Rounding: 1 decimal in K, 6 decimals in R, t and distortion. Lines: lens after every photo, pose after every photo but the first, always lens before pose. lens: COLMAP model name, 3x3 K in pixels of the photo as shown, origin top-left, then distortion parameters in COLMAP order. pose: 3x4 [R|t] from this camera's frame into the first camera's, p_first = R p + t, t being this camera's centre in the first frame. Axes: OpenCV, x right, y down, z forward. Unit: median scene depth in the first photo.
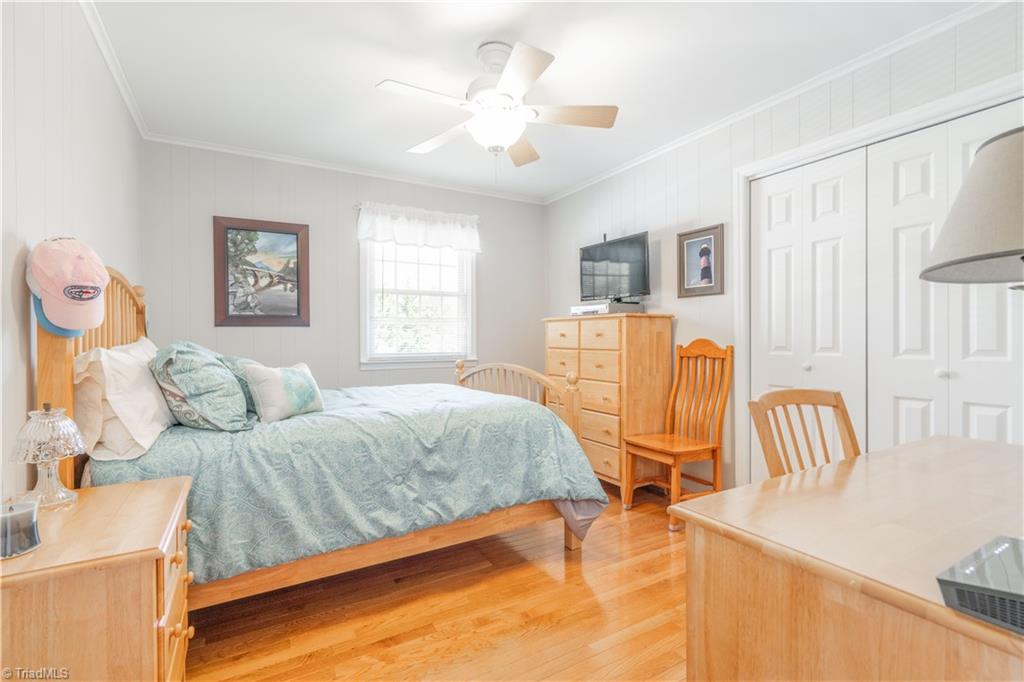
lens RADIAL K [[482.5, 0, 500.8], [0, 482.5, 342.6], [0, 0, 1]] dist [0.001655, 0.000251]
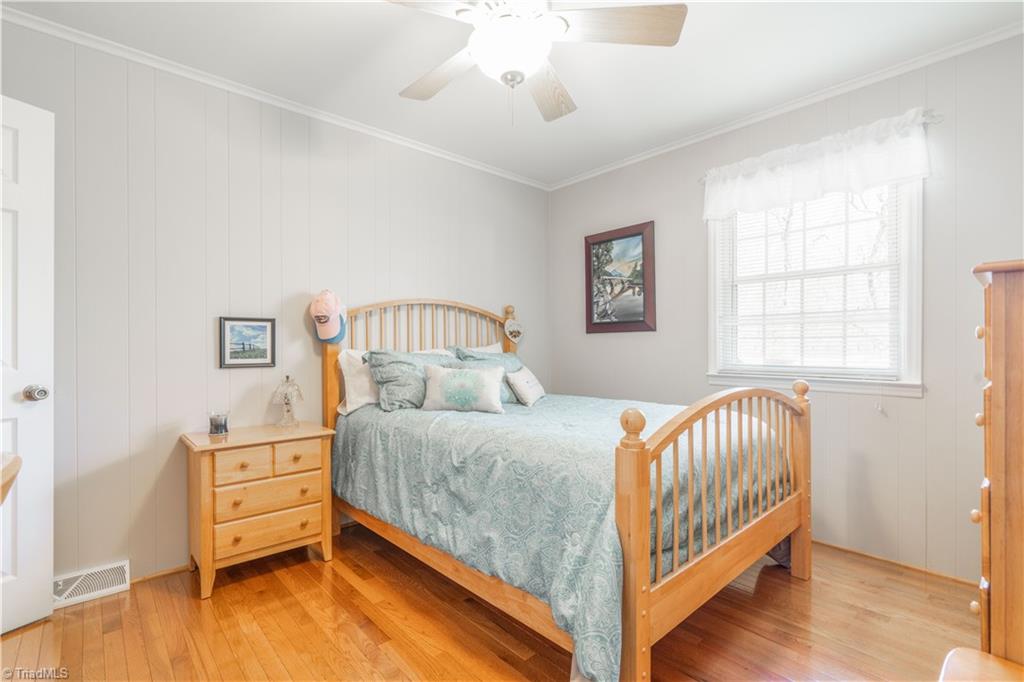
lens RADIAL K [[482.5, 0, 500.8], [0, 482.5, 342.6], [0, 0, 1]] dist [0.001655, 0.000251]
pose [[0.178307, -0.002649, -0.983971, 0.477966], [-0.007975, 0.999960, -0.004137, -0.005728], [0.983943, 0.008585, 0.178278, 0.583987]]
